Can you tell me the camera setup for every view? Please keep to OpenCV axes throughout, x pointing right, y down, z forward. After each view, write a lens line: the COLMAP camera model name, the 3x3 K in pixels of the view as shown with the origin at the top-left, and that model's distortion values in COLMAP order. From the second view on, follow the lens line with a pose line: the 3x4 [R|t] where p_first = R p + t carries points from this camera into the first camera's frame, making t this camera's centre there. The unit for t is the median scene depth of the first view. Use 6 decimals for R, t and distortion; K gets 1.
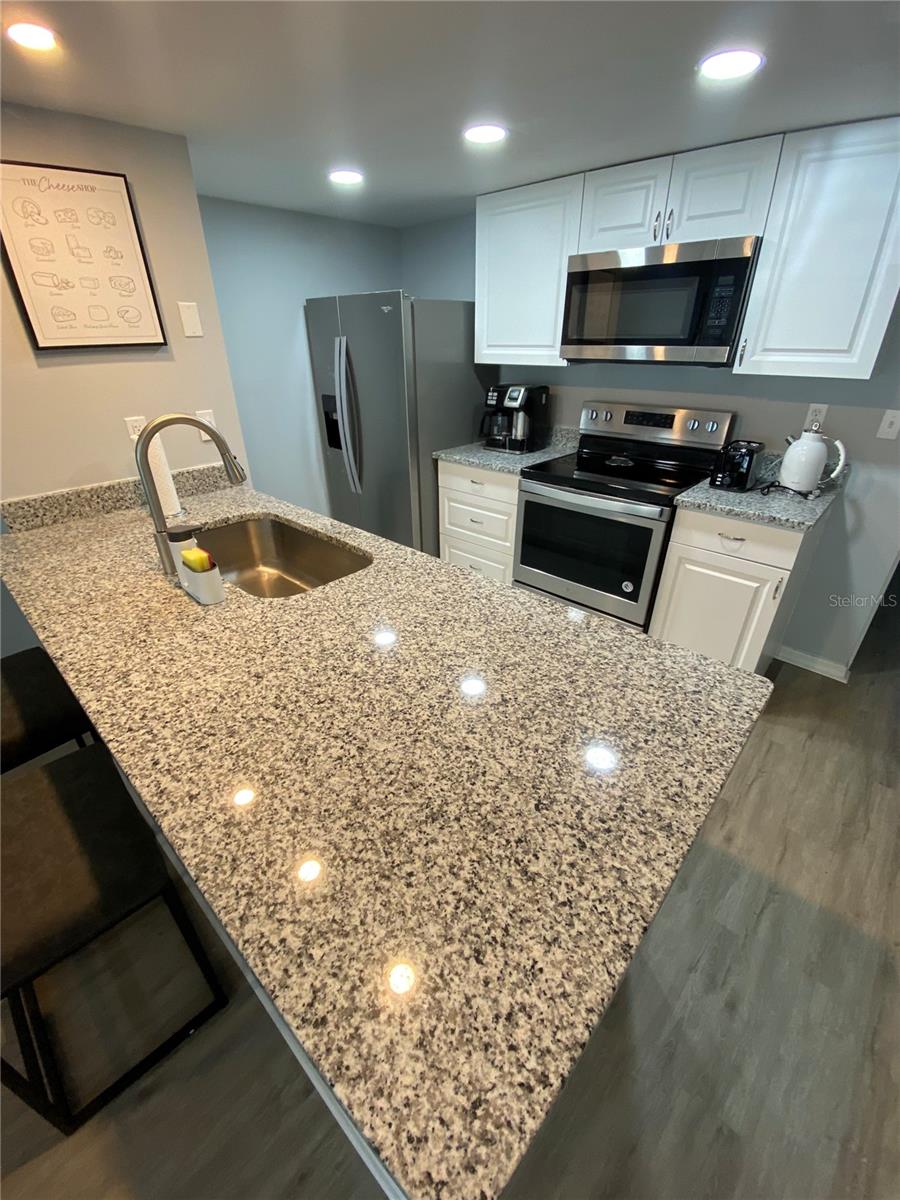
lens RADIAL K [[490.7, 0, 458.0], [0, 490.7, 602.6], [0, 0, 1]] dist [-0.016519, -0.005932]
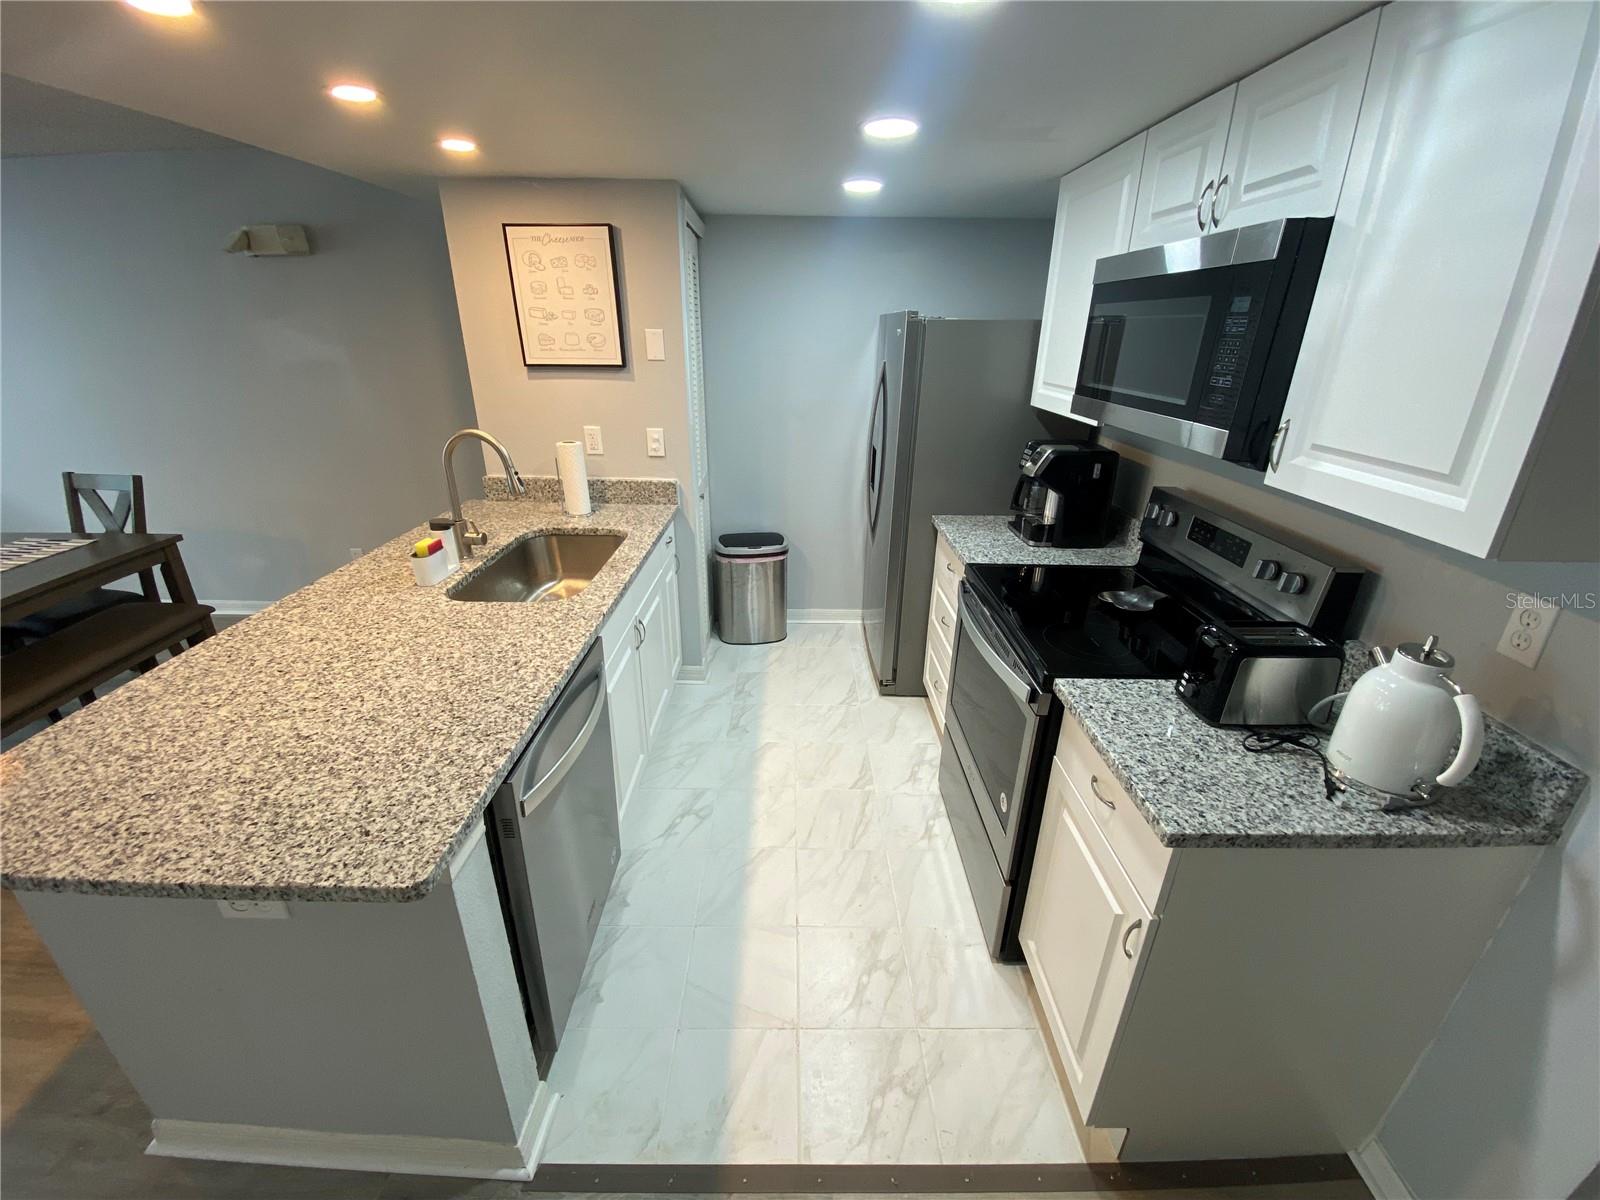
lens RADIAL K [[654.2, 0, 801.4], [0, 654.2, 609.9], [0, 0, 1]] dist [-0.016519, -0.005932]
pose [[0.676145, 0.304926, -0.670707, 0.828905], [-0.363748, 0.929811, 0.056025, -0.258813], [0.640714, 0.206087, 0.739604, 0.296602]]
